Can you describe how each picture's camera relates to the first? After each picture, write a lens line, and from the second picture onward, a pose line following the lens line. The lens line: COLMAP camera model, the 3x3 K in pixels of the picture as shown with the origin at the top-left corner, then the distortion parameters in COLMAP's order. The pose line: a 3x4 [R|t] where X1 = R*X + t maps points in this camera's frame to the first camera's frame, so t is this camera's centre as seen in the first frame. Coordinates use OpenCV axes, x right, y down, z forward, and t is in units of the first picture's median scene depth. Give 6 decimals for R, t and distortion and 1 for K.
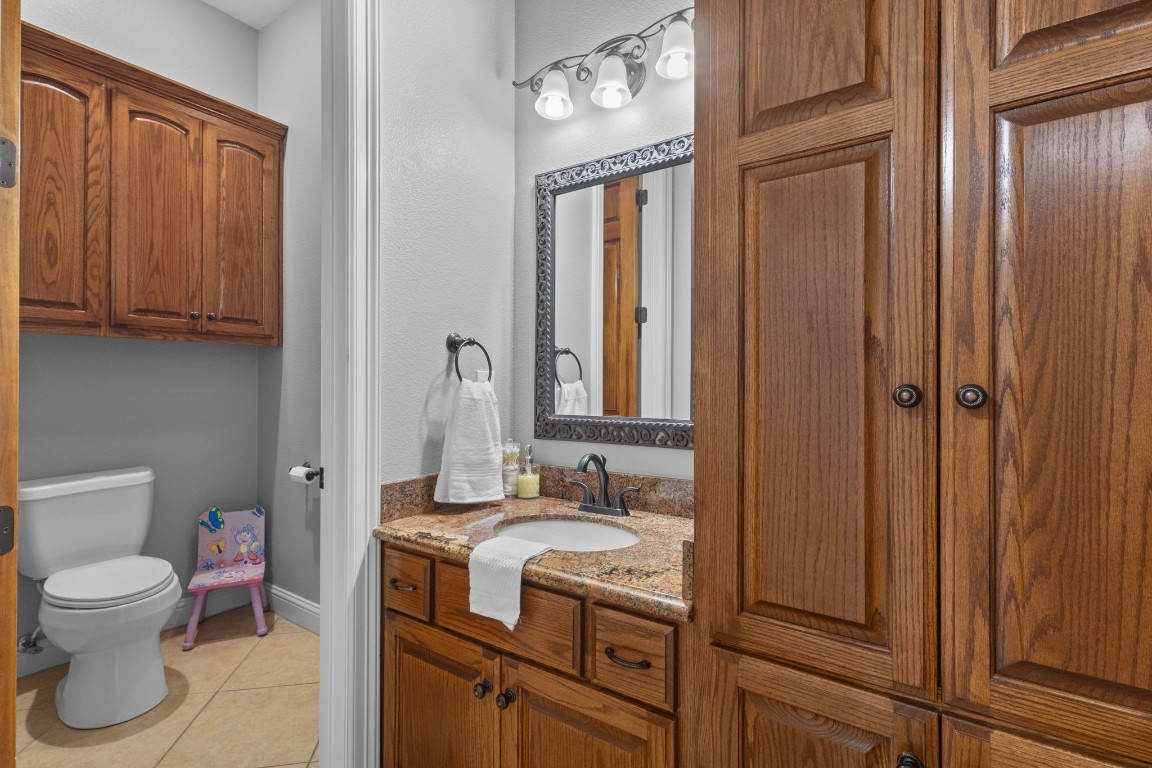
lens RADIAL K [[541.5, 0, 575.5], [0, 541.5, 381.5], [0, 0, 1]] dist [0.007840, -0.000078]
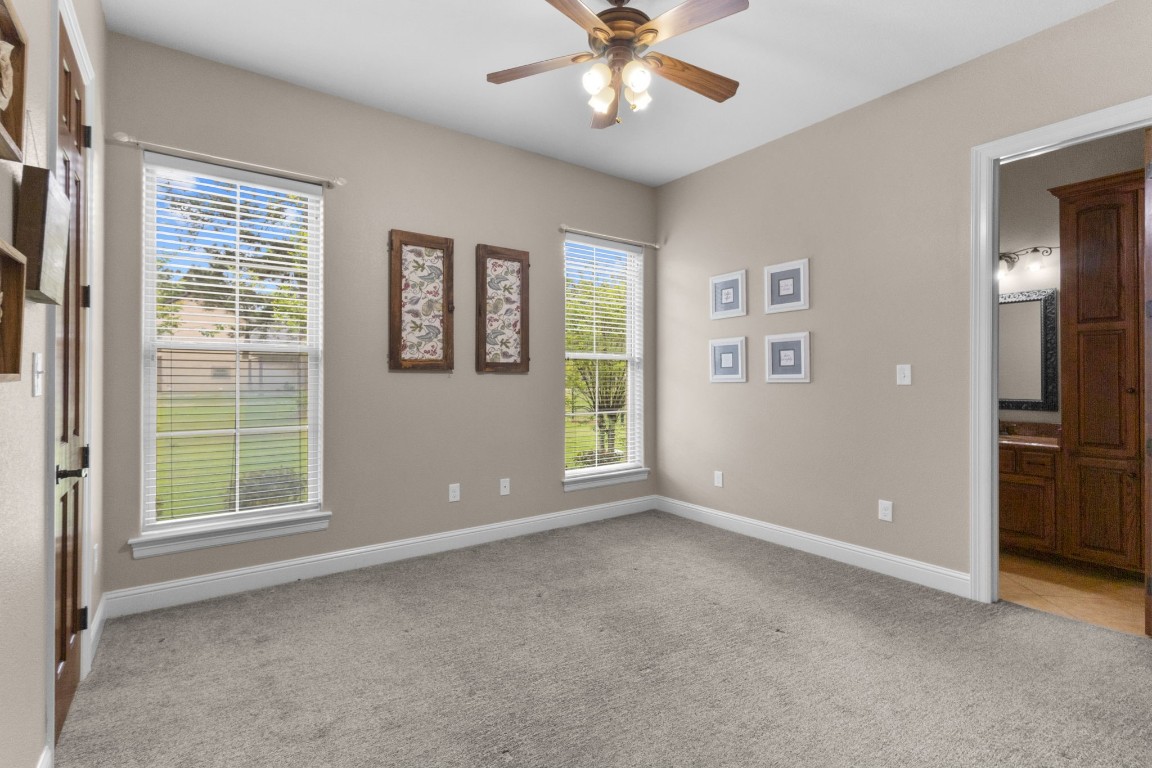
lens RADIAL K [[541.5, 0, 575.5], [0, 541.5, 381.5], [0, 0, 1]] dist [0.007840, -0.000078]
pose [[0.942743, -0.010924, -0.333341, -1.804861], [0.012936, 0.999909, 0.003817, -0.096758], [0.333269, -0.007910, 0.942799, -3.915096]]
